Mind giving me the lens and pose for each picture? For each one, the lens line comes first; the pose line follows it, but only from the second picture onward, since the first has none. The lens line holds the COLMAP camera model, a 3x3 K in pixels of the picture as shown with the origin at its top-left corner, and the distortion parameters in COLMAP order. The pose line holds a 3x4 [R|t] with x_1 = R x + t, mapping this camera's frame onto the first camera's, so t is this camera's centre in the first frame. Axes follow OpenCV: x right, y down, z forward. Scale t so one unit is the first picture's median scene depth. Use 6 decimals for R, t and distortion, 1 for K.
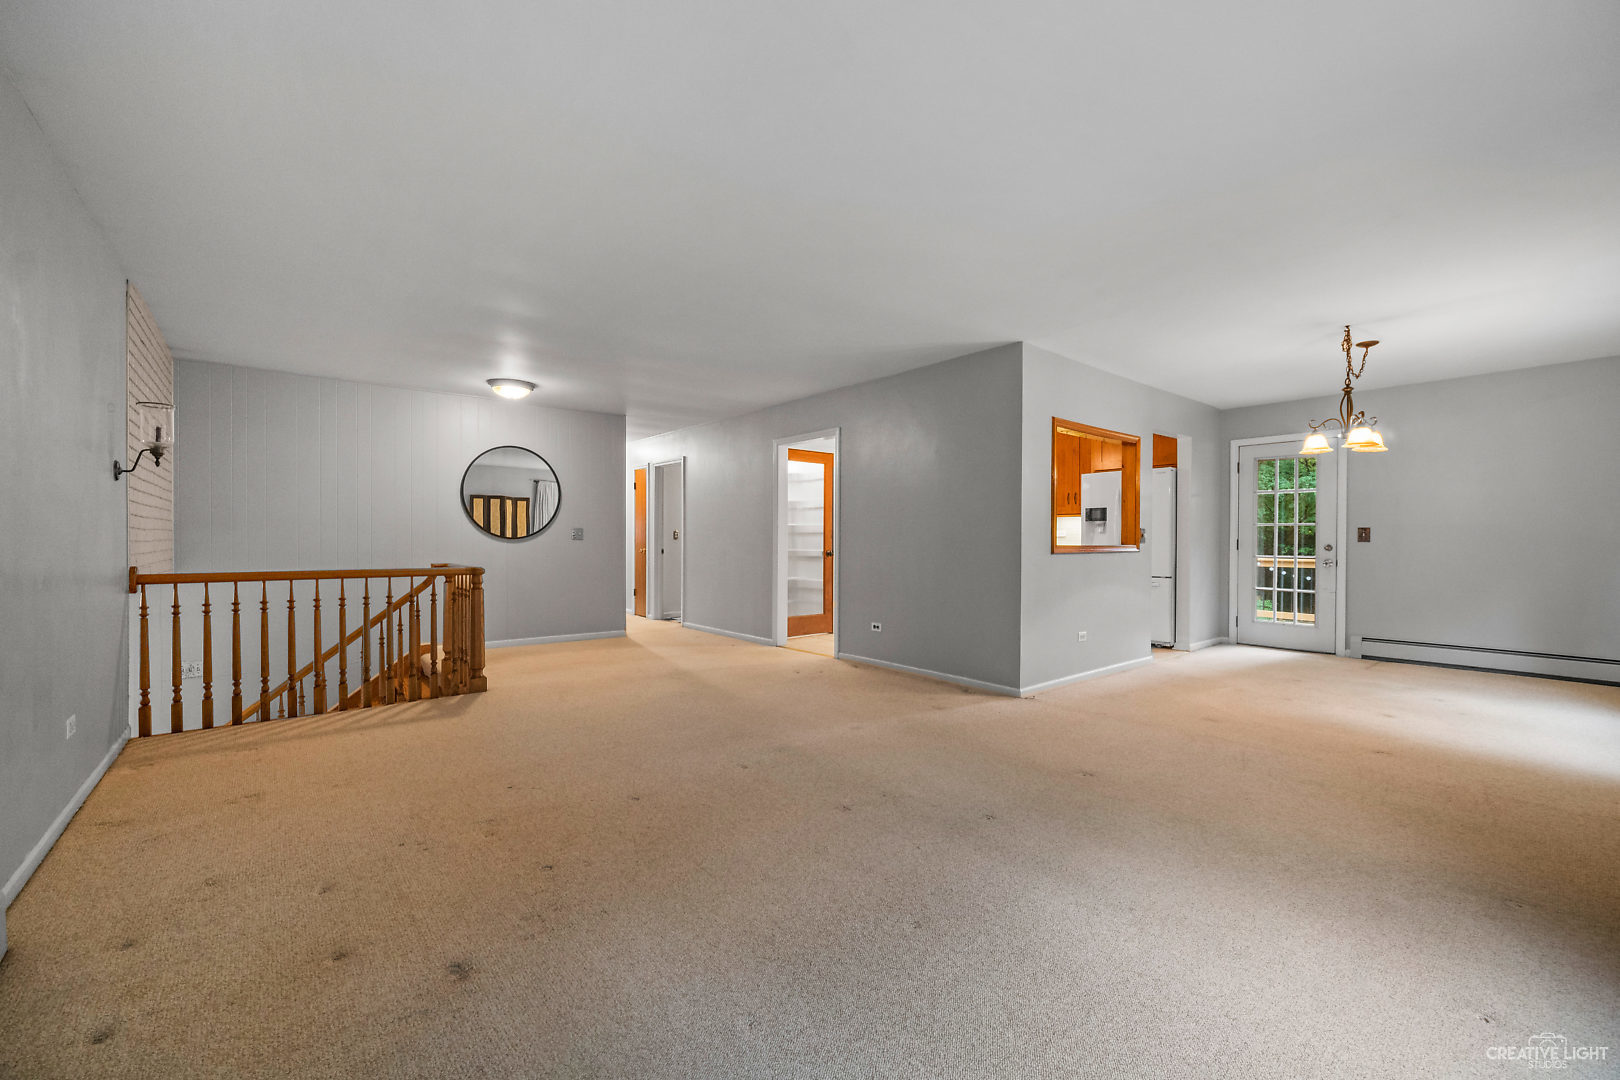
lens RADIAL K [[645.6, 0, 813.0], [0, 645.6, 537.0], [0, 0, 1]] dist [-0.003886, 0.000659]
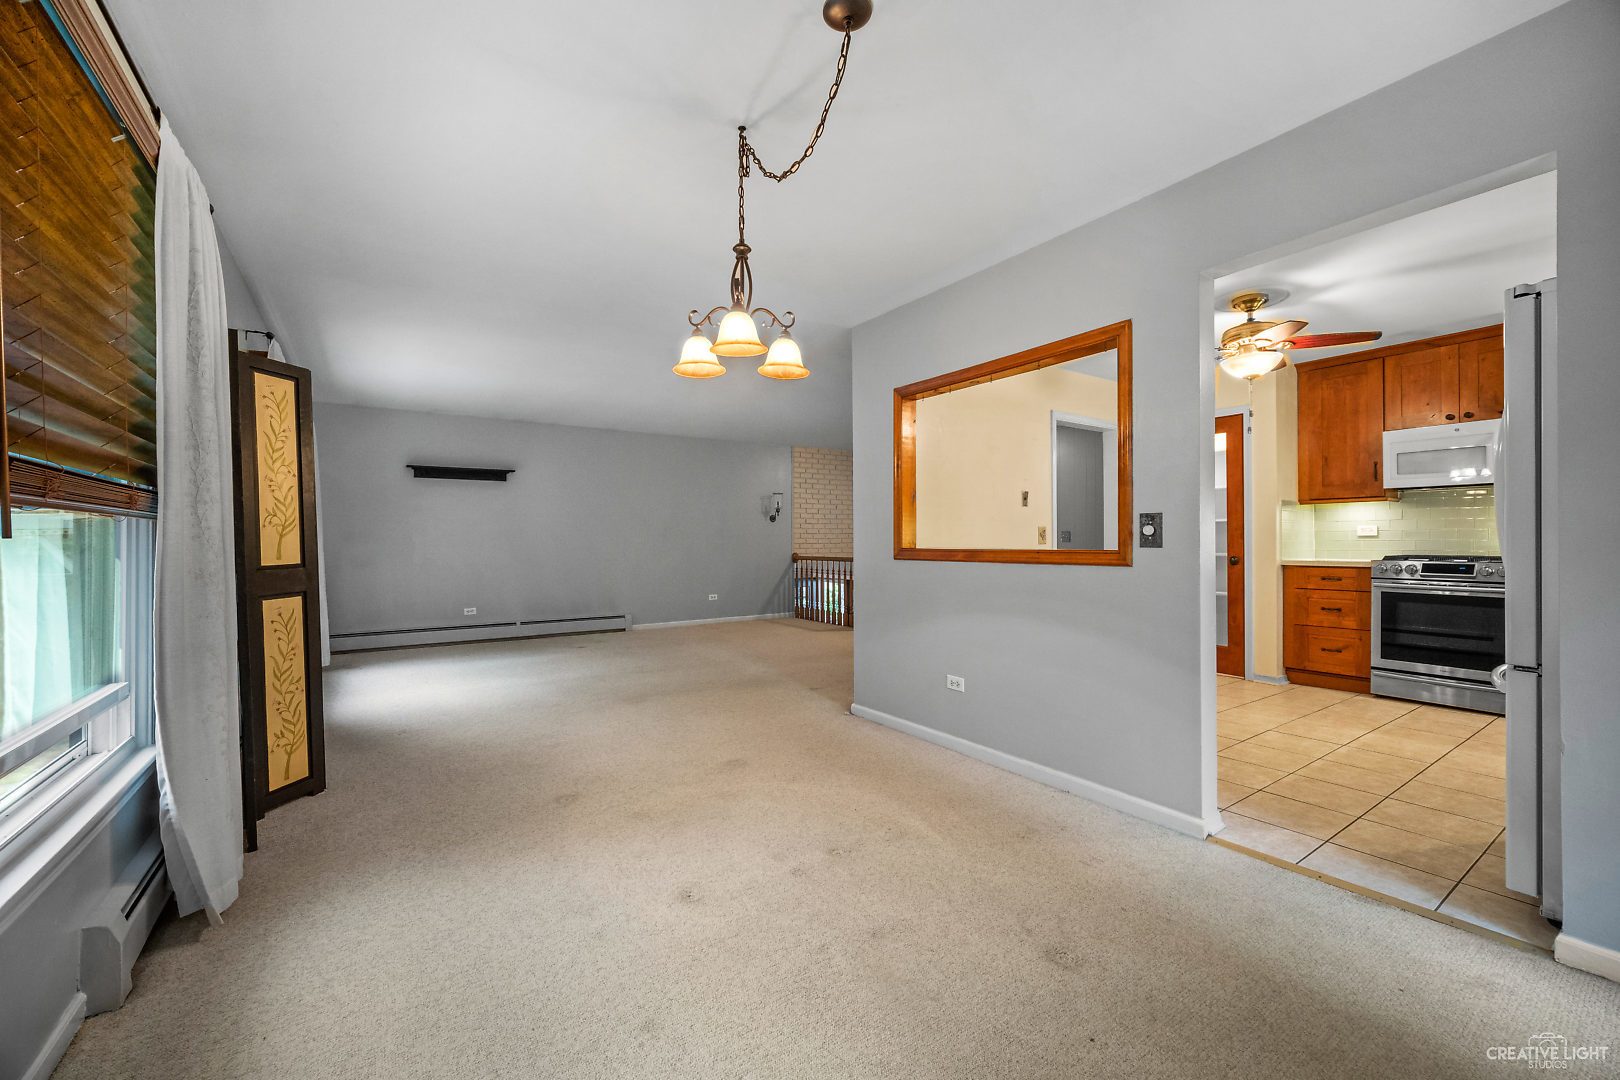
lens RADIAL K [[645.6, 0, 814.9], [0, 645.6, 541.6], [0, 0, 1]] dist [-0.003886, 0.000659]
pose [[-0.083880, -0.002397, -0.996473, 1.094420], [0.007407, 0.999968, -0.003029, 0.005729], [0.996448, -0.007635, -0.083859, 0.899205]]
